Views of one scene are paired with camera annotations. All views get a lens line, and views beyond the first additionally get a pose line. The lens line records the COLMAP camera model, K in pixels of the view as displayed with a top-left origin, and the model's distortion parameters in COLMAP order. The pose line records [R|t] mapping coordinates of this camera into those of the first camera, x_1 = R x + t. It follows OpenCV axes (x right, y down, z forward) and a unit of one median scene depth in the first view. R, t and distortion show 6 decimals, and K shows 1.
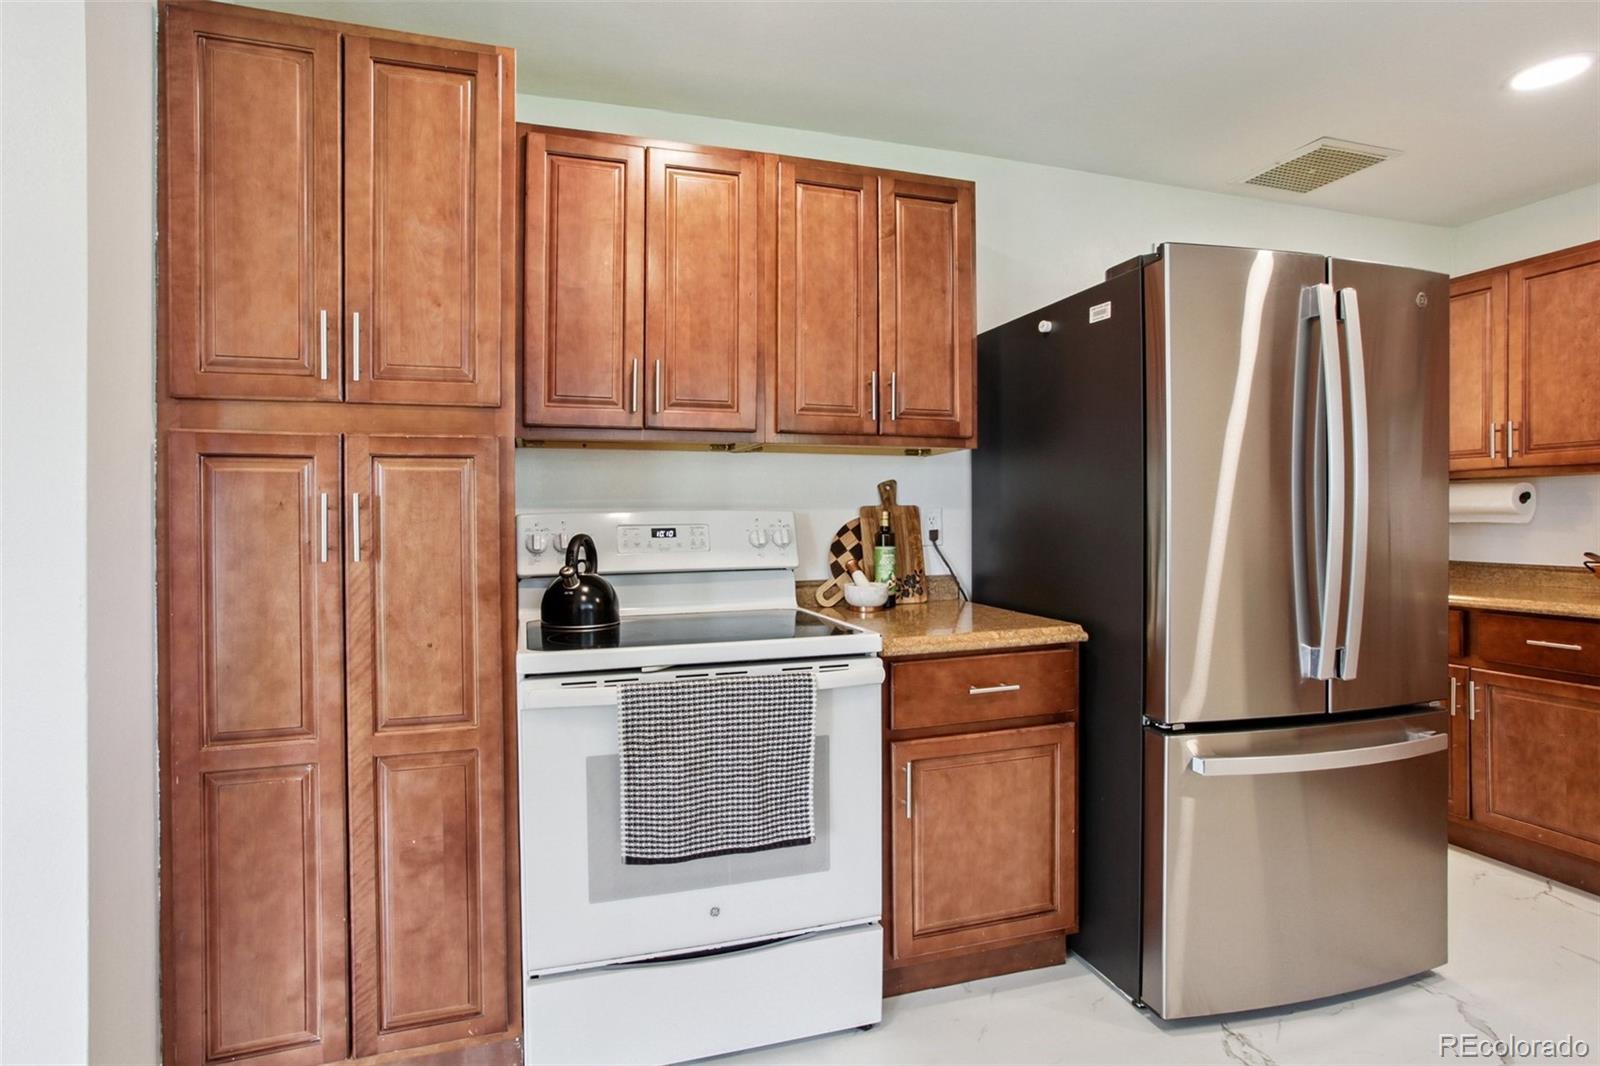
lens RADIAL K [[790.9, 0, 796.5], [0, 790.9, 520.1], [0, 0, 1]] dist [-0.050352, 0.029114]
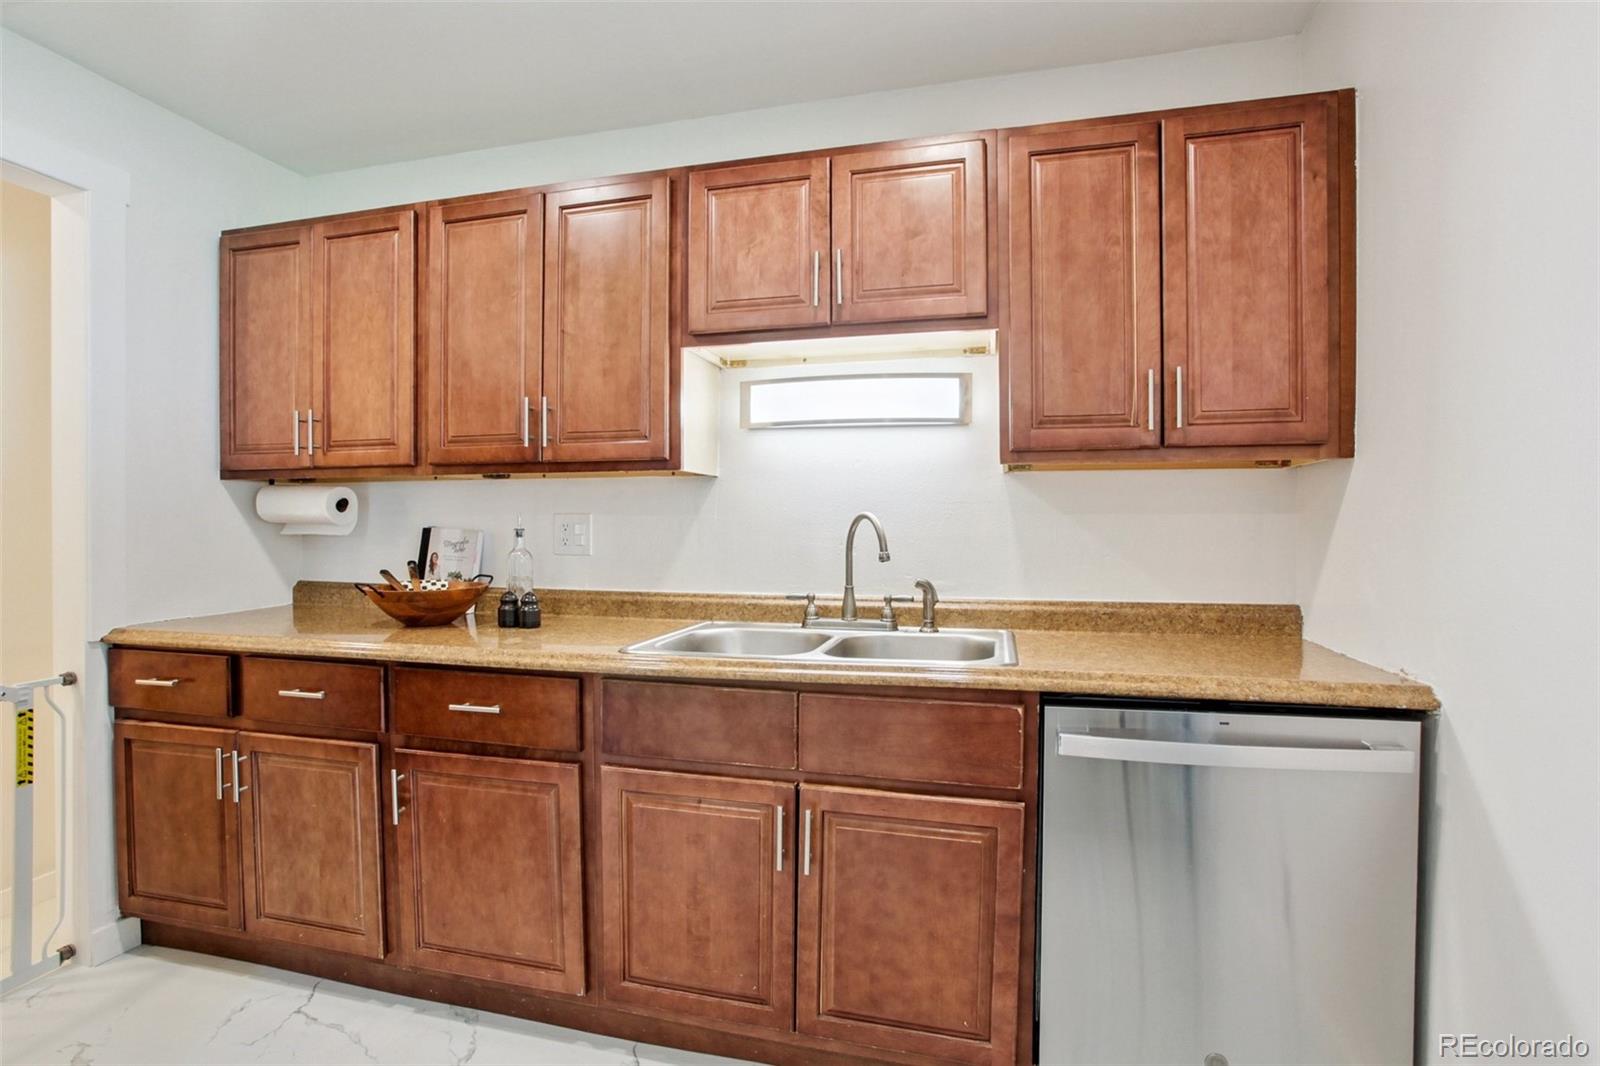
lens RADIAL K [[755.9, 0, 800.0], [0, 755.9, 533.0], [0, 0, 1]] dist [-0.039737, 0.000116]
pose [[0.521911, -0.008397, 0.852959, 0.798430], [0.001099, 0.999957, 0.009171, -0.009442], [-0.852999, -0.003849, 0.521898, 0.243954]]
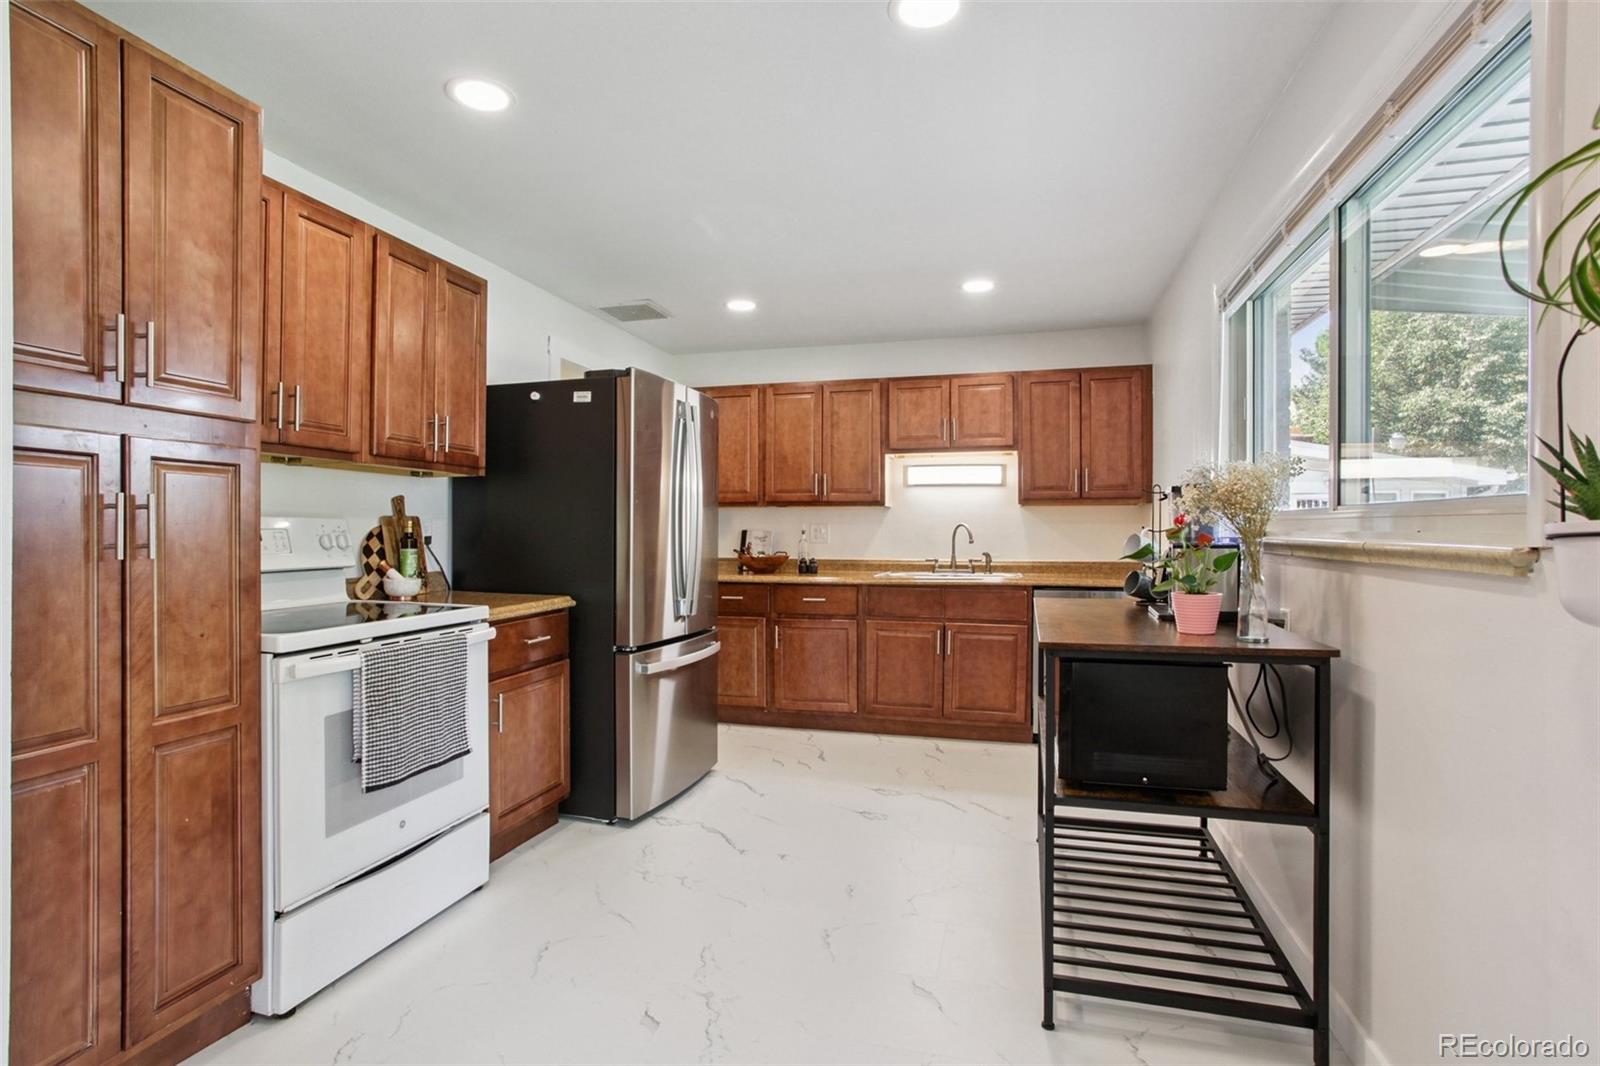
lens RADIAL K [[796.3, 0, 800.0], [0, 796.3, 533.0], [0, 0, 1]] dist [-0.049745, 0.030061]
pose [[0.533172, 0.005044, 0.845992, -0.761622], [-0.001329, 0.999986, -0.005124, 0.017530], [-0.846006, 0.001608, 0.533171, -0.231480]]
